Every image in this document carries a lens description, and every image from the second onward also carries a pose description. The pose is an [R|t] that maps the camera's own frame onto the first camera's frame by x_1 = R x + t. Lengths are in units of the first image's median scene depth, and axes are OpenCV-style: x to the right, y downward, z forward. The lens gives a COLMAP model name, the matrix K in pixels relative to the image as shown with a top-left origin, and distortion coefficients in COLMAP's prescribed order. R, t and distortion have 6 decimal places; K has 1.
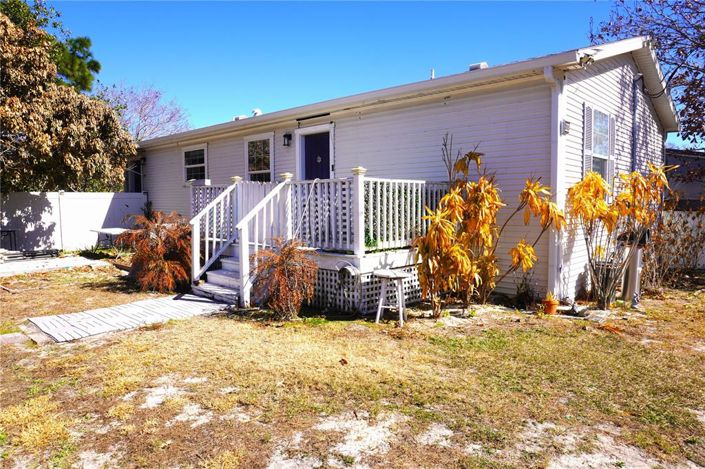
lens RADIAL K [[470.3, 0, 353.6], [0, 470.3, 235.7], [0, 0, 1]] dist [-0.039178, 0.014800]
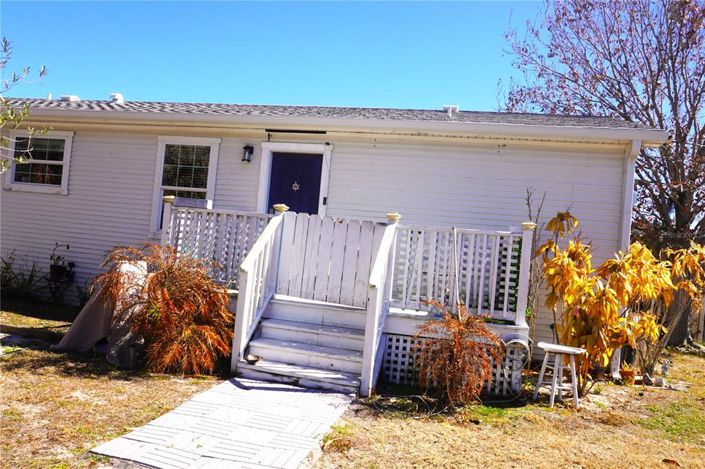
lens RADIAL K [[552.4, 0, 354.2], [0, 552.4, 235.3], [0, 0, 1]] dist [-0.048127, 0.003501]
pose [[0.861040, 0.090108, 0.500490, -0.604738], [-0.054826, 0.994889, -0.084797, -0.016043], [-0.505572, 0.045574, 0.861580, 0.244939]]
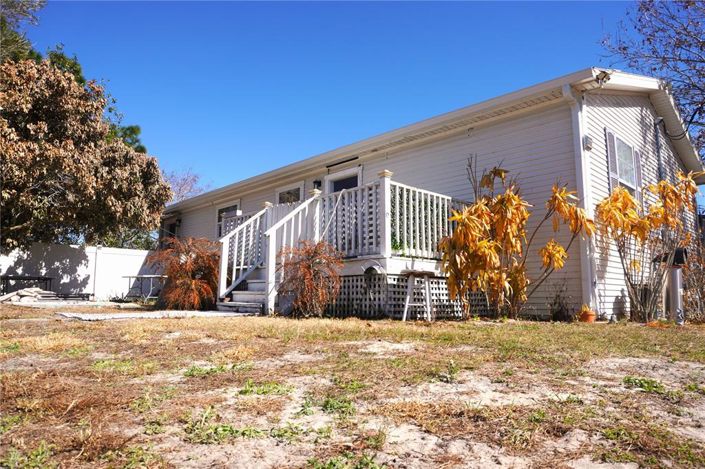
lens RADIAL K [[472.5, 0, 354.8], [0, 472.5, 237.4], [0, 0, 1]] dist [-0.039350, 0.006042]
pose [[0.998331, 0.003346, -0.057649, 0.003817], [-0.014839, 0.979662, -0.200107, 0.164212], [0.055807, 0.200629, 0.978077, 0.010195]]
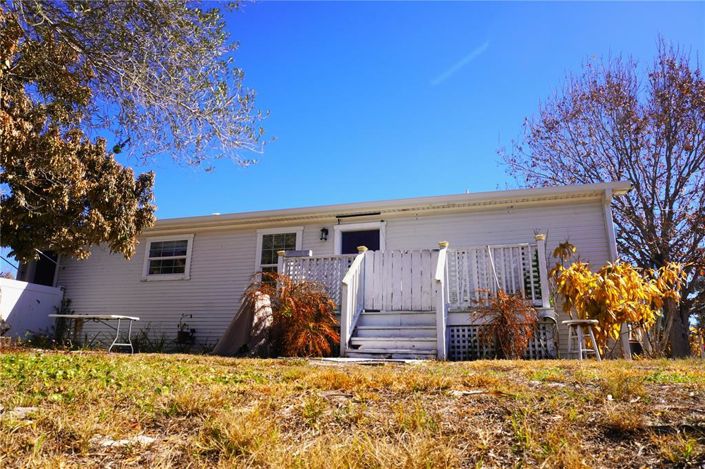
lens RADIAL K [[470.3, 0, 353.6], [0, 470.3, 235.7], [0, 0, 1]] dist [-0.039178, 0.014800]
pose [[0.894971, 0.134882, 0.425246, -0.745049], [0.014914, 0.943622, -0.330690, 0.197801], [-0.445875, 0.302300, 0.842502, 0.160577]]
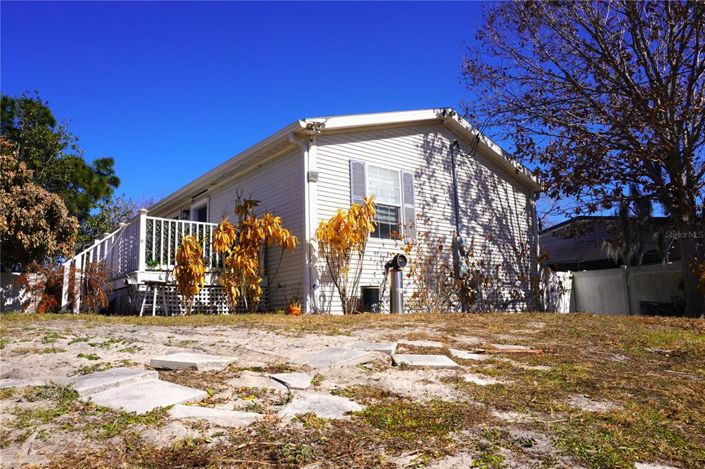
lens RADIAL K [[505.5, 0, 352.5], [0, 505.5, 234.5], [0, 0, 1]] dist [-0.034295, 0.003087]
pose [[0.989597, -0.048240, -0.135537, 0.672438], [0.015351, 0.972135, -0.233918, 0.233854], [0.143045, 0.229404, 0.962763, -0.281260]]
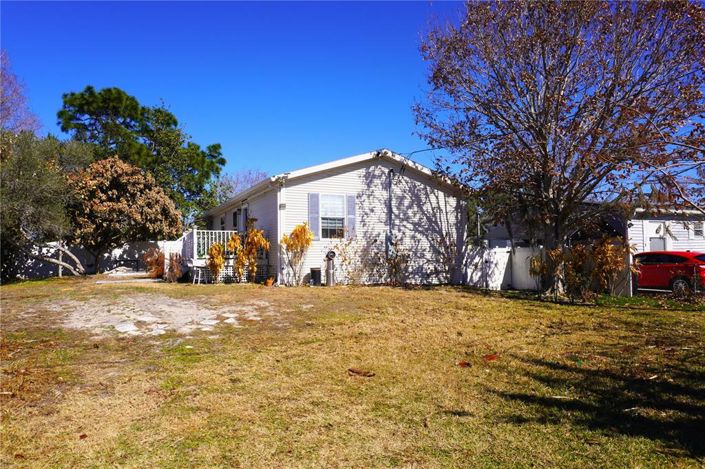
lens RADIAL K [[470.3, 0, 353.6], [0, 470.3, 235.7], [0, 0, 1]] dist [-0.039178, 0.014800]
pose [[0.933048, -0.020813, -0.359150, 1.451123], [-0.019351, 0.993976, -0.107874, 0.141484], [0.359232, 0.107602, 0.927024, -0.913059]]
